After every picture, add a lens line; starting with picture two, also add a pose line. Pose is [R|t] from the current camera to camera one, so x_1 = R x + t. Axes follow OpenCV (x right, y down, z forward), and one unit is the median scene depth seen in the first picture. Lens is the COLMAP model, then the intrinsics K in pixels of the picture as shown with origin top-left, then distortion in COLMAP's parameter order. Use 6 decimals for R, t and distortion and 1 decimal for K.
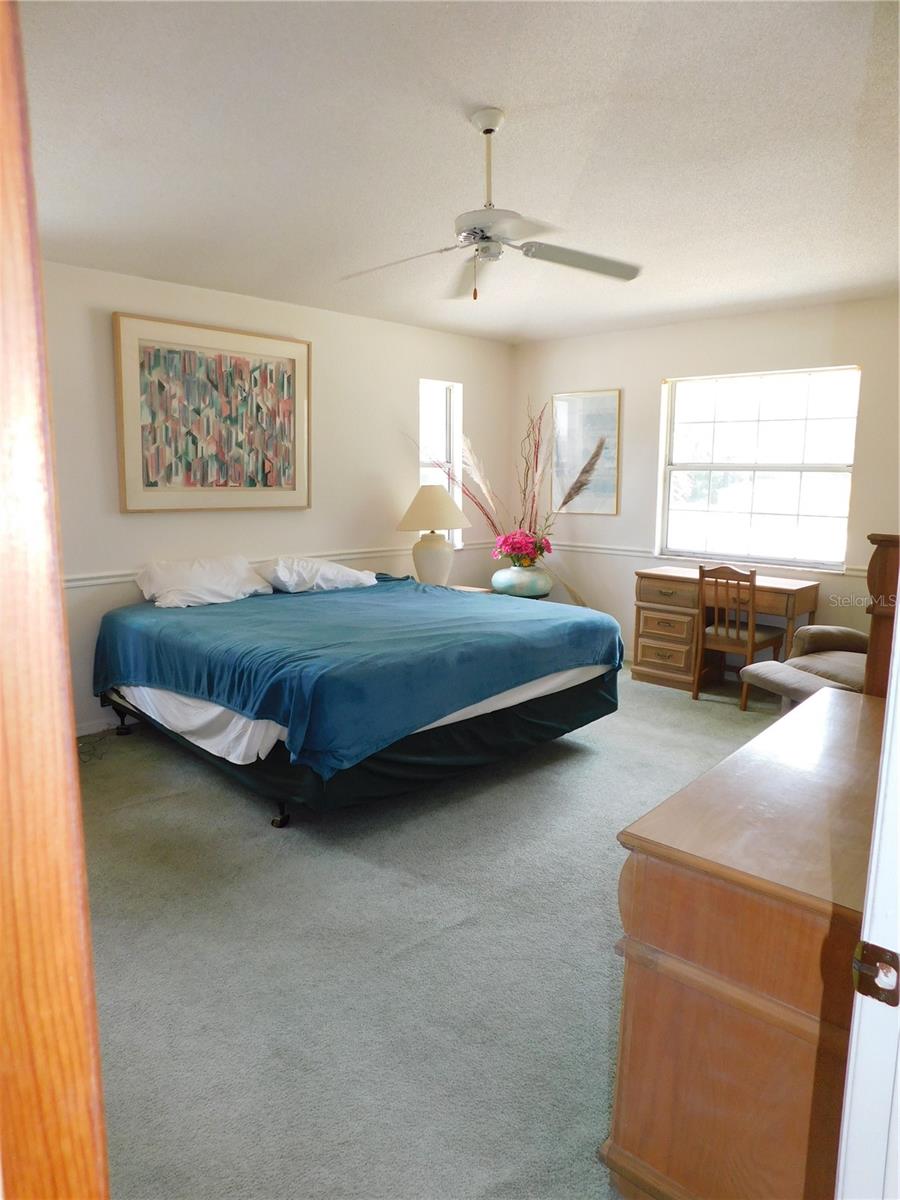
lens RADIAL K [[806.1, 0, 451.0], [0, 806.1, 599.2], [0, 0, 1]] dist [-0.044650, 0.037217]
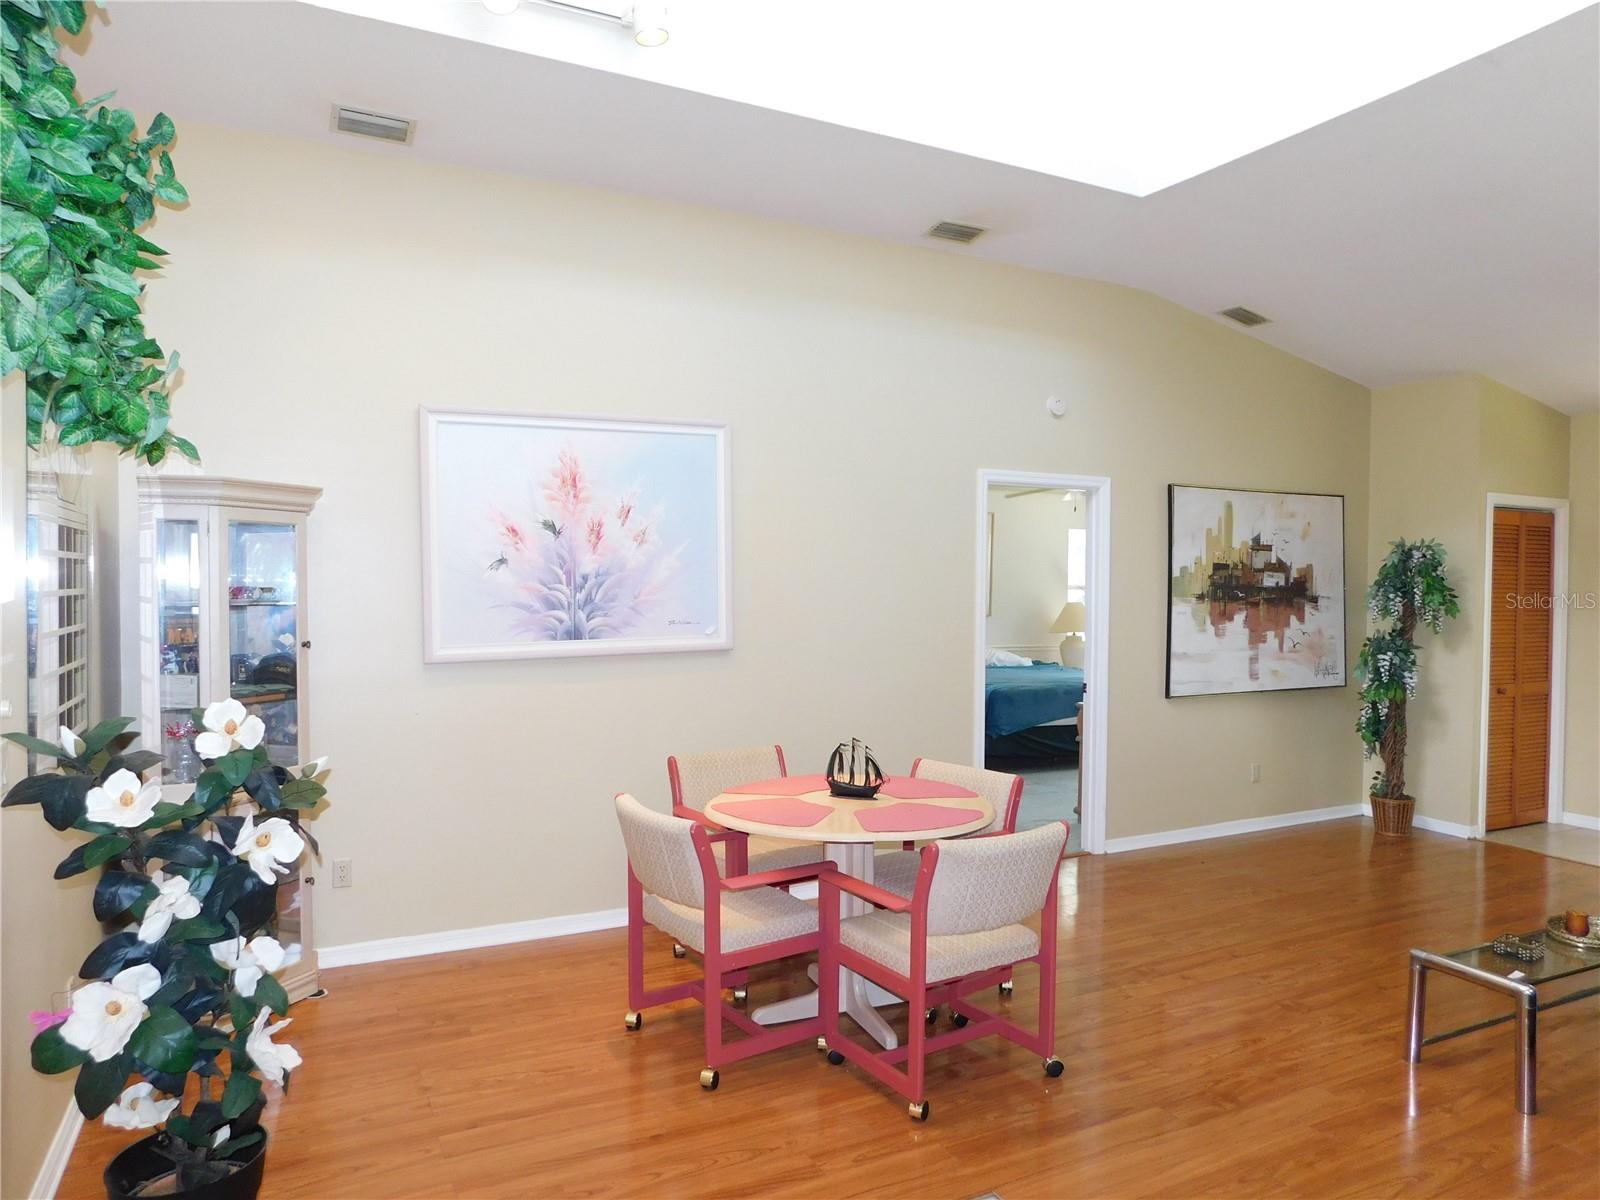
lens RADIAL K [[1074.8, 0, 805.9], [0, 1074.8, 603.9], [0, 0, 1]] dist [-0.044650, 0.037217]
pose [[0.941577, 0.011471, -0.336603, 0.174347], [-0.057031, 0.990418, -0.125780, 0.135535], [0.331935, 0.137628, 0.933208, -0.986860]]
